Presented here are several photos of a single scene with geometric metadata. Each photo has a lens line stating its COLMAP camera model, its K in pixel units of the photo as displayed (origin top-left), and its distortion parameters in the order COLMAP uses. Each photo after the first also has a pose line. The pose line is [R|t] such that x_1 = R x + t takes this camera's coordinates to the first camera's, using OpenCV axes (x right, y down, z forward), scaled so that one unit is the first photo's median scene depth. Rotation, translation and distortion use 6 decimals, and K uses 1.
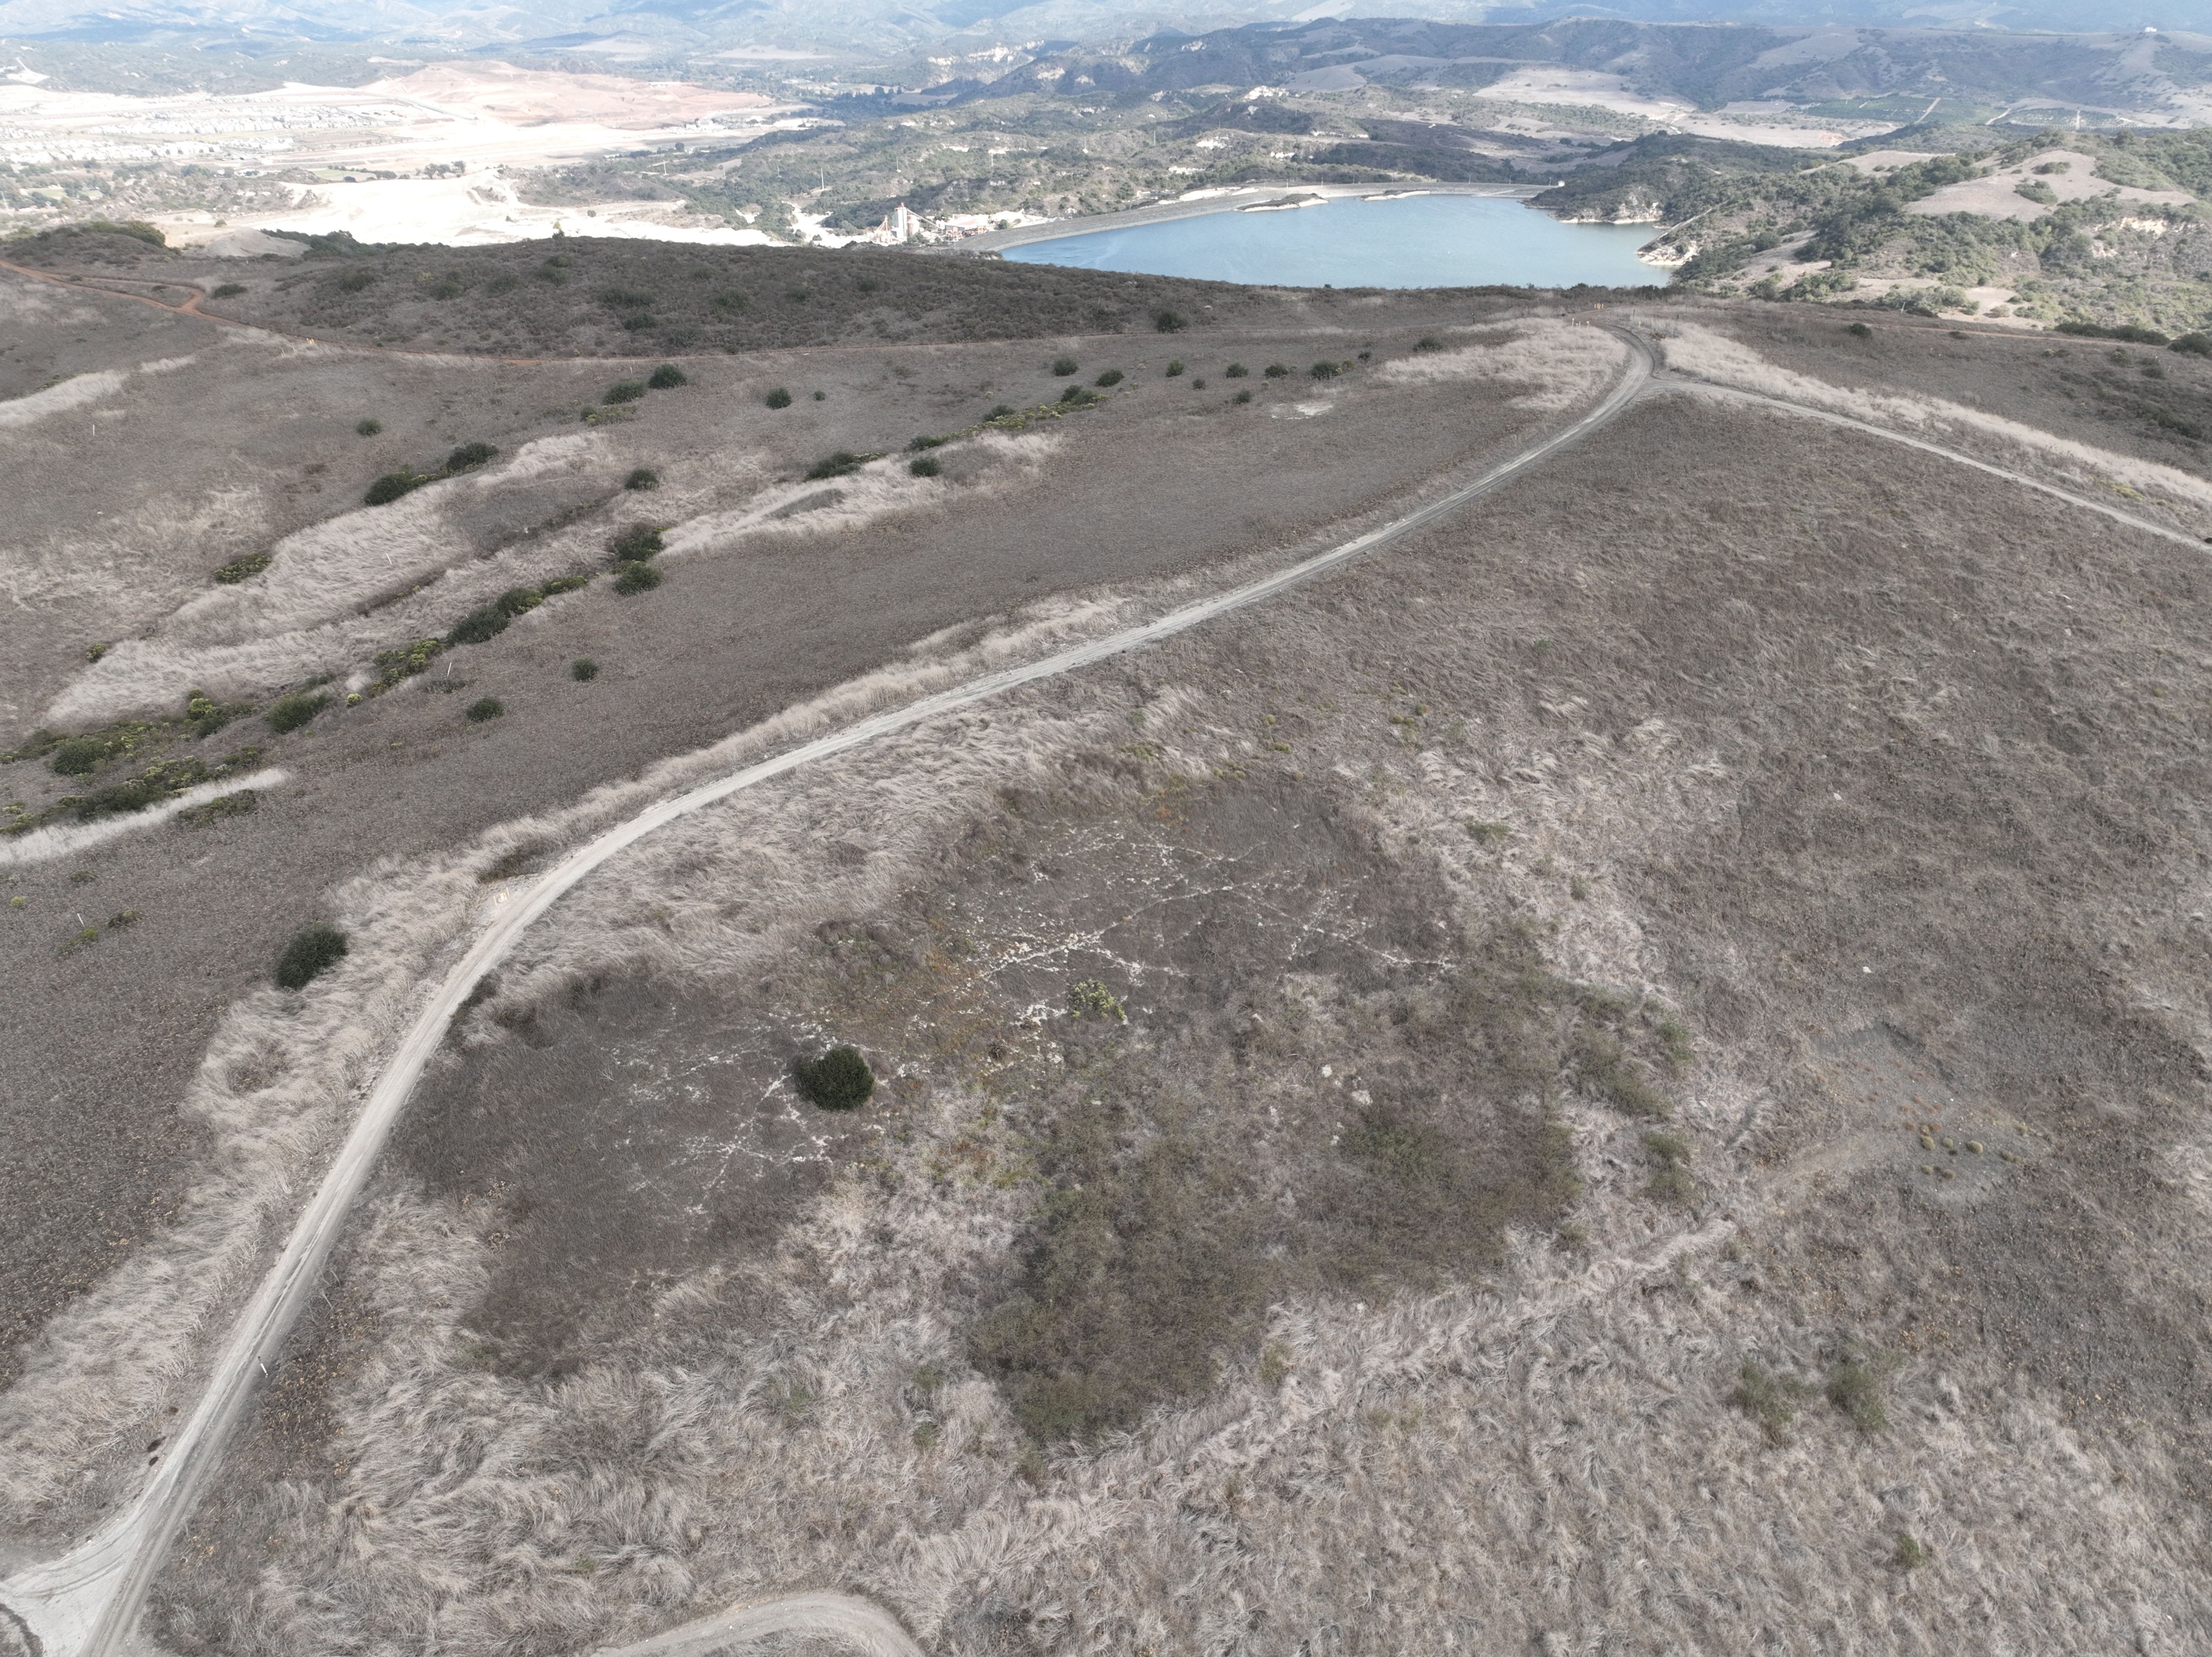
lens RADIAL K [[1556.6, 0, 1106.0], [0, 1556.6, 828.5], [0, 0, 1]] dist [-0.002120, 0.023412]
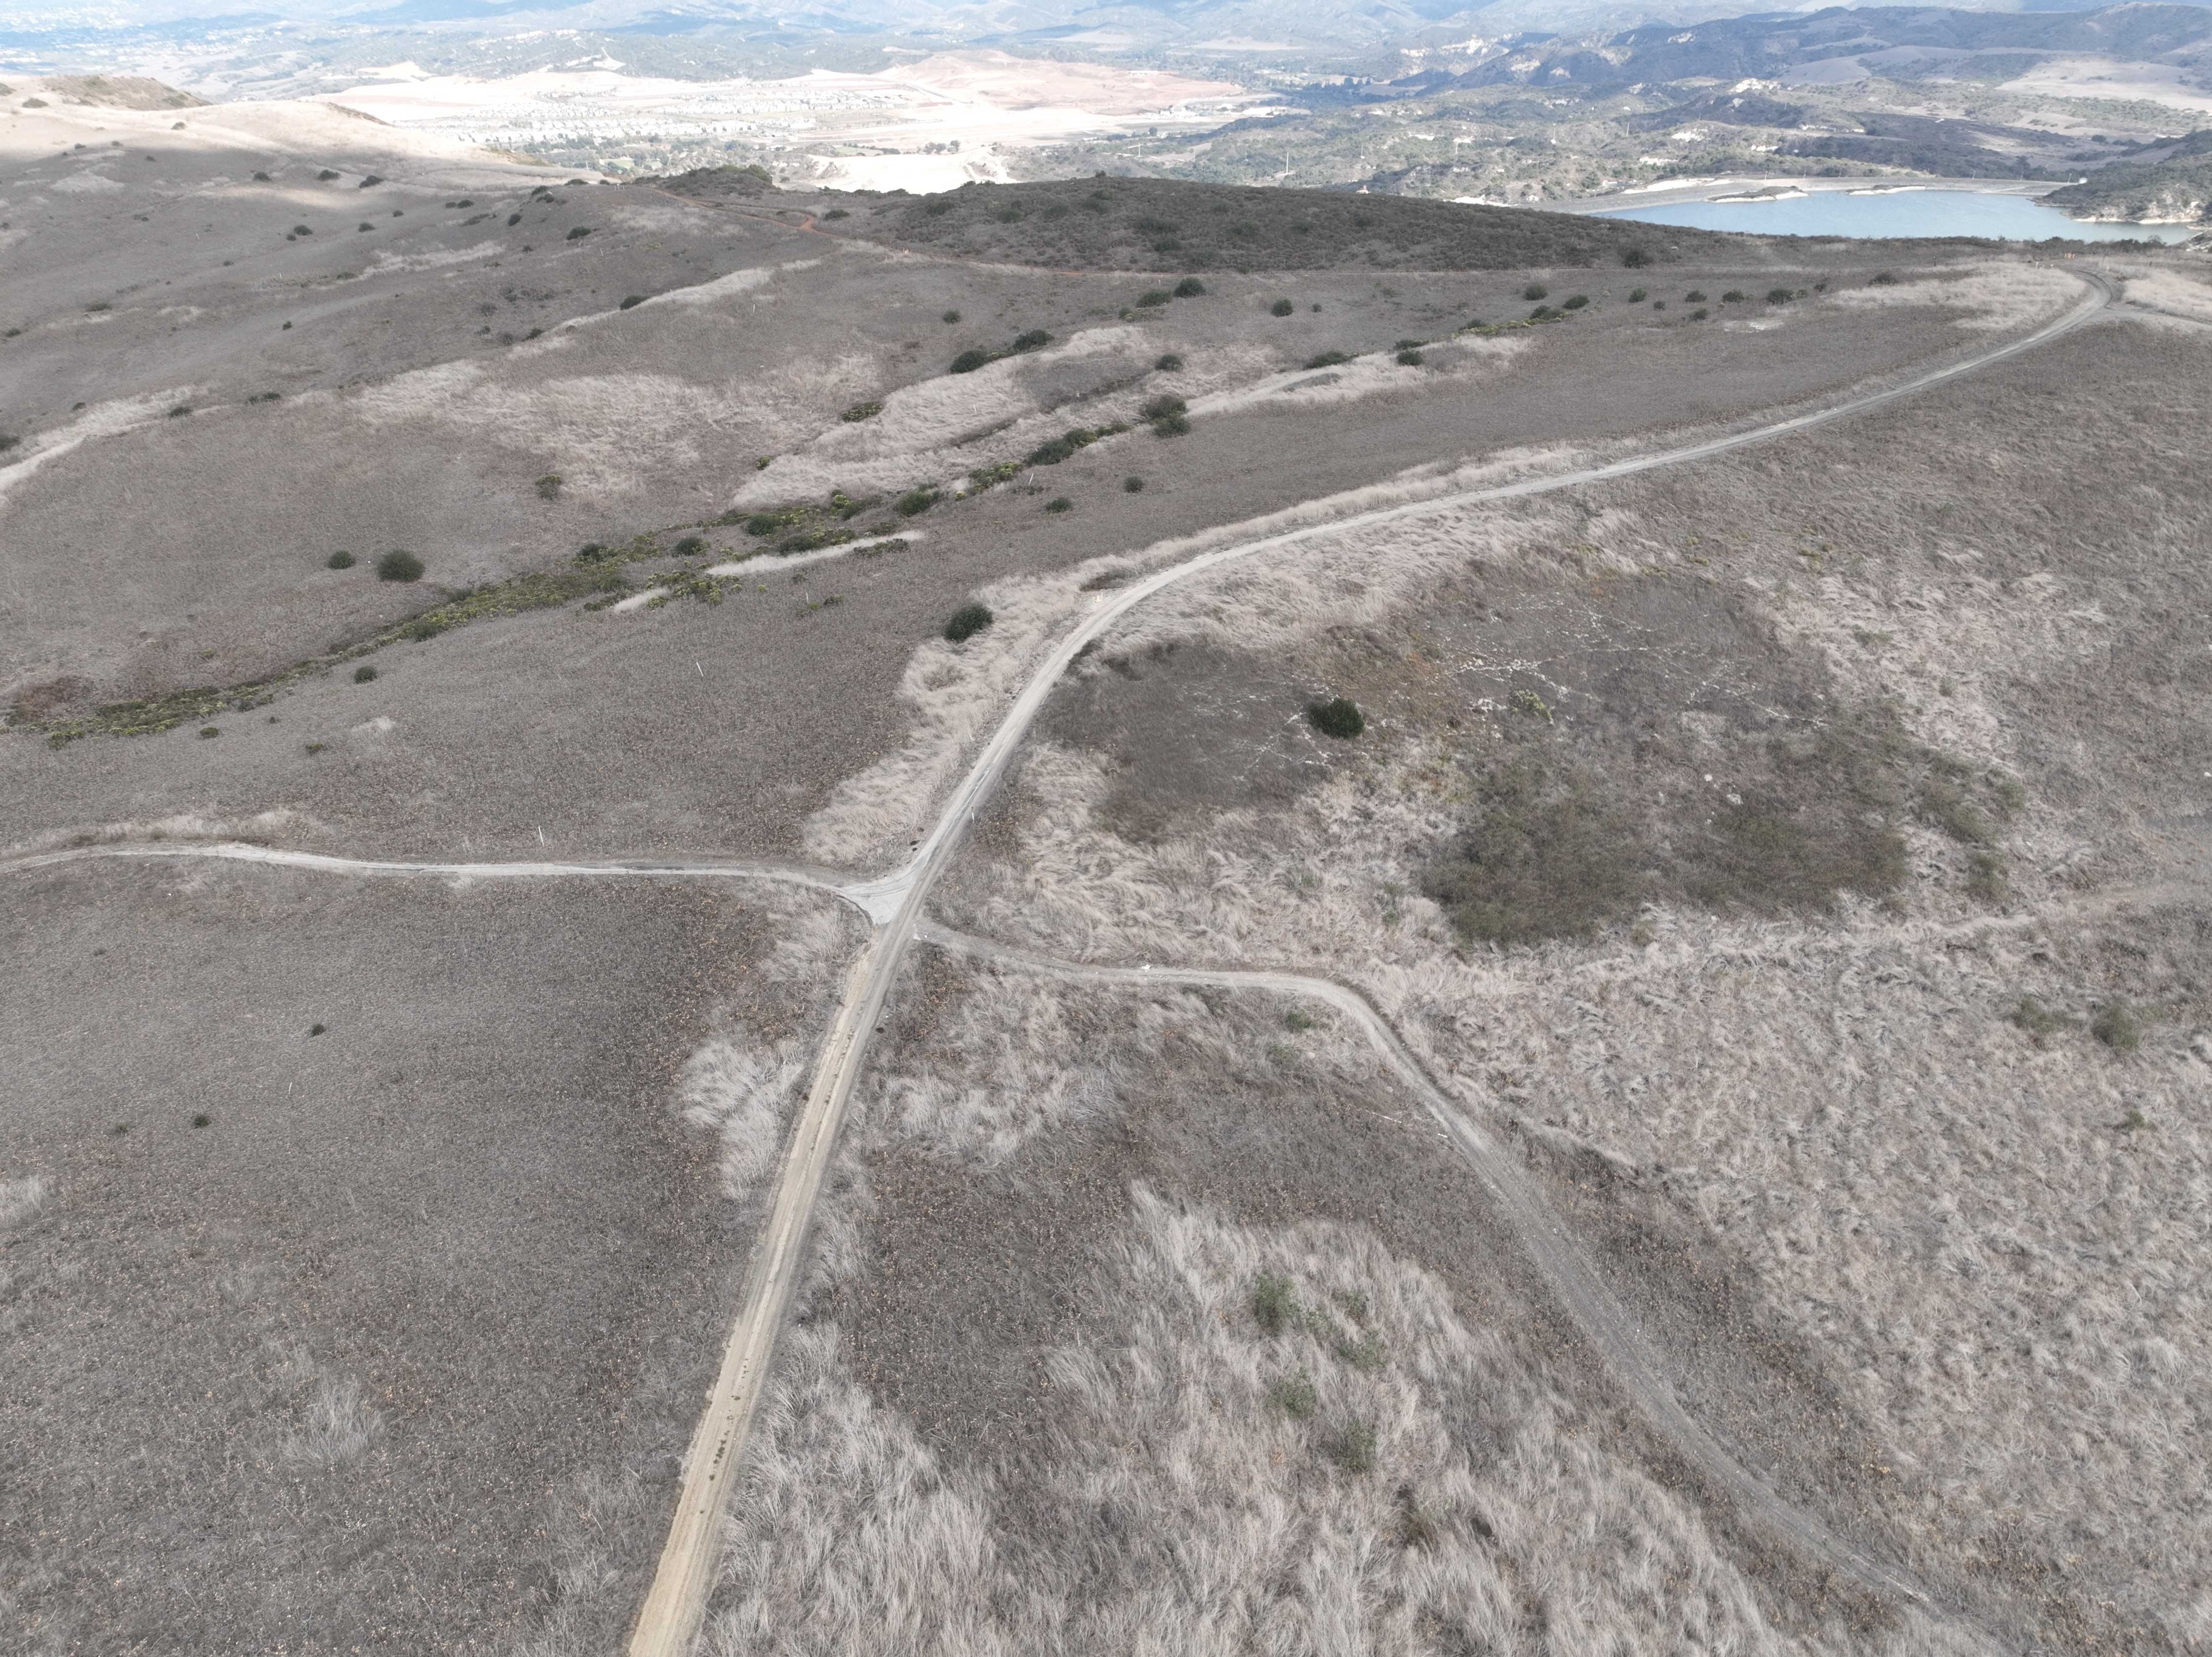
lens RADIAL K [[1556.6, 0, 1106.0], [0, 1556.6, 828.5], [0, 0, 1]] dist [-0.002120, 0.023412]
pose [[0.964497, 0.124323, -0.232999, -0.026764], [-0.123595, 0.992173, 0.017777, 0.190503], [0.233386, 0.011652, 0.972314, -0.298378]]
